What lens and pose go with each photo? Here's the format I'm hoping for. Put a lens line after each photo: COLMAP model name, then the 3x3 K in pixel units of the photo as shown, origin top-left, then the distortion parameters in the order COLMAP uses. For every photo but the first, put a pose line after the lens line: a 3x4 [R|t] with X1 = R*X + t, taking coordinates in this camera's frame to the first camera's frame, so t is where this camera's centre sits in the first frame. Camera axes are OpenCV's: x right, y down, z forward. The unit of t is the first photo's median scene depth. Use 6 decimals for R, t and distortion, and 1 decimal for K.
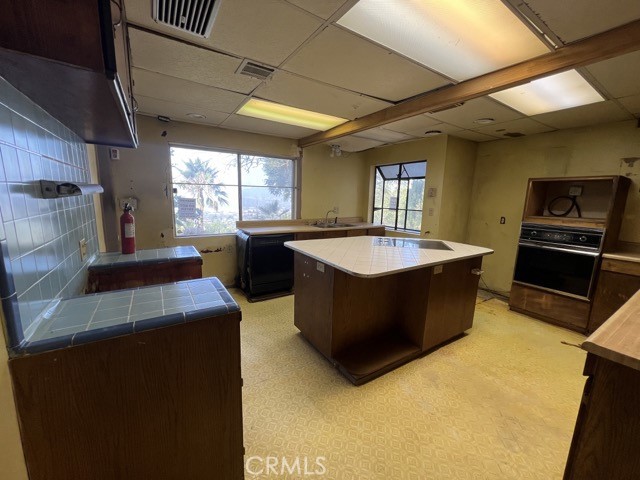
lens RADIAL K [[257.6, 0, 319.4], [0, 257.6, 241.3], [0, 0, 1]] dist [-0.001218, 0.000686]
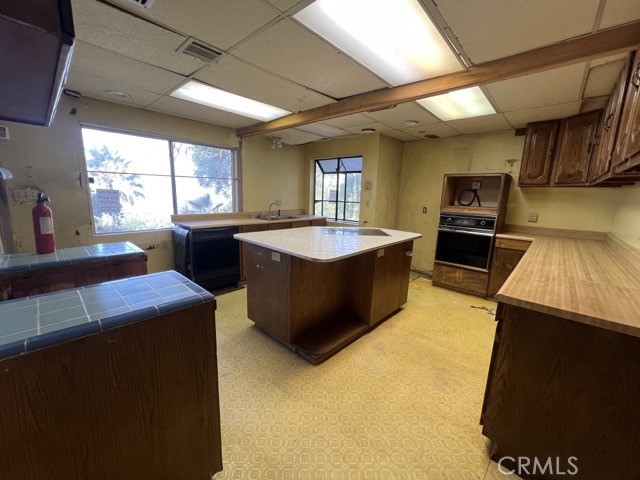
lens RADIAL K [[257.6, 0, 319.7], [0, 257.6, 241.2], [0, 0, 1]] dist [-0.001218, 0.000686]
pose [[0.968072, -0.043439, 0.246879, -0.064868], [0.038034, 0.998922, 0.026621, 0.015459], [-0.247769, -0.016381, 0.968681, -0.022718]]
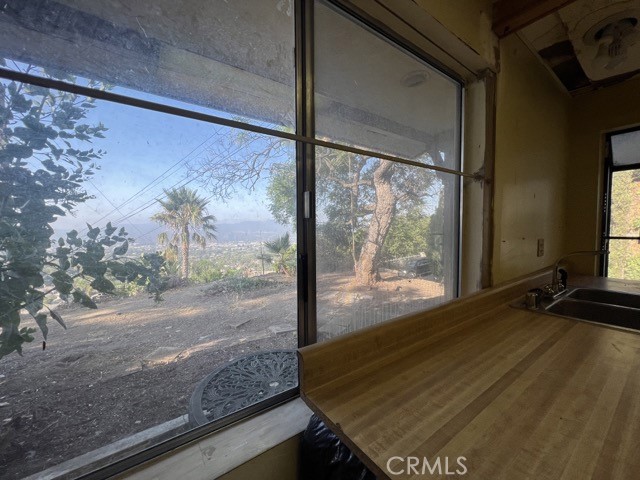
lens RADIAL K [[257.6, 0, 320.0], [0, 257.6, 238.4], [0, 0, 1]] dist [-0.001218, 0.000686]
pose [[0.998574, -0.033271, 0.041758, -0.464853], [0.038561, 0.990358, -0.133057, -0.189015], [-0.036928, 0.134477, 0.990228, 1.254309]]
